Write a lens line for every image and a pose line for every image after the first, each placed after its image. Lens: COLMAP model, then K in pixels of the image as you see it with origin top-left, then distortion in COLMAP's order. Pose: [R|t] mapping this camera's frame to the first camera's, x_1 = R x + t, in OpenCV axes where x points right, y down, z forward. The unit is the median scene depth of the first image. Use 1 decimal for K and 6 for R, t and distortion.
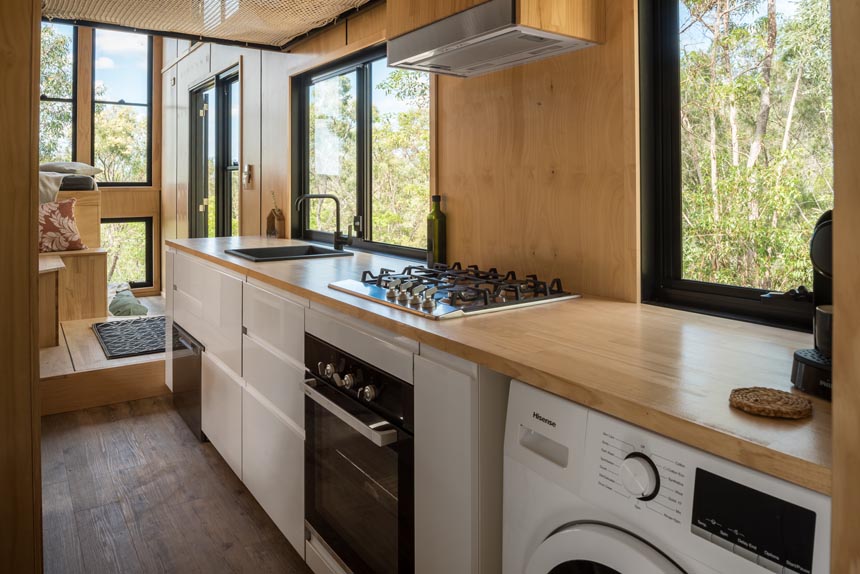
lens RADIAL K [[594.3, 0, 429.6], [0, 594.3, 176.9], [0, 0, 1]] dist [-0.025516, -0.002166]
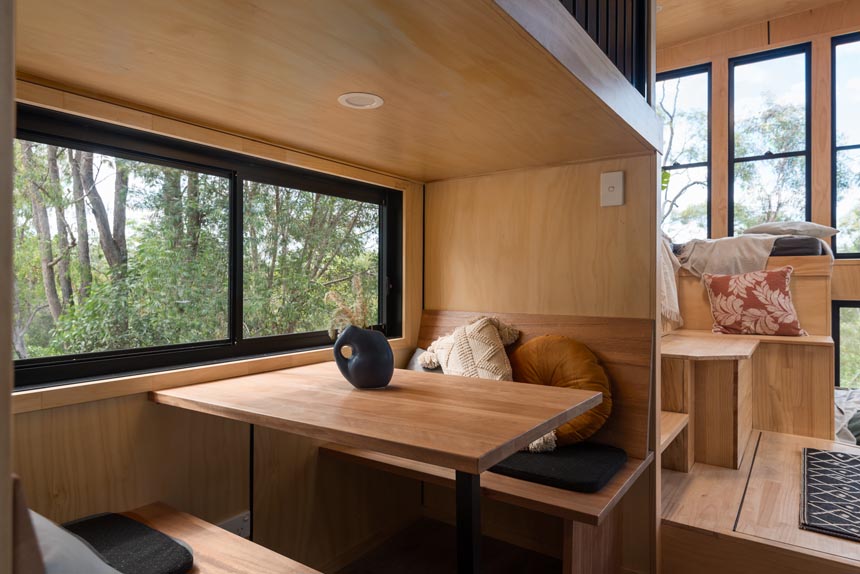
lens RADIAL K [[531.1, 0, 430.7], [0, 531.1, 275.0], [0, 0, 1]] dist [0.000763, 0.001787]
pose [[0.345470, -0.005659, -0.938413, -0.131471], [0.010113, 0.999946, -0.002307, 0.044444], [0.938375, -0.008693, 0.345509, 0.343981]]
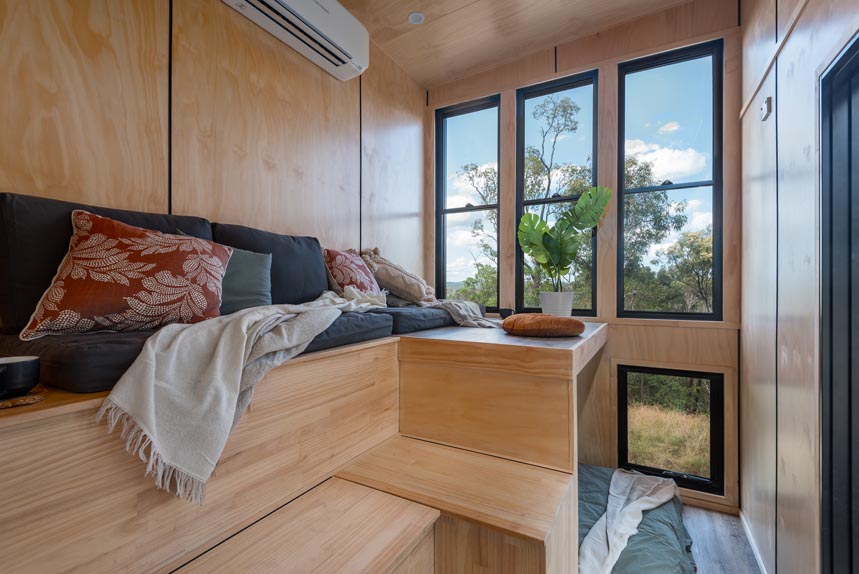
lens RADIAL K [[383.4, 0, 429.5], [0, 383.4, 287.0], [0, 0, 1]] dist [-0.013791, -0.000323]
pose [[0.419375, 0.002772, -0.907809, -0.342376], [0.012677, 0.999880, 0.008909, -0.031683], [0.907724, -0.015245, 0.419290, 0.790528]]
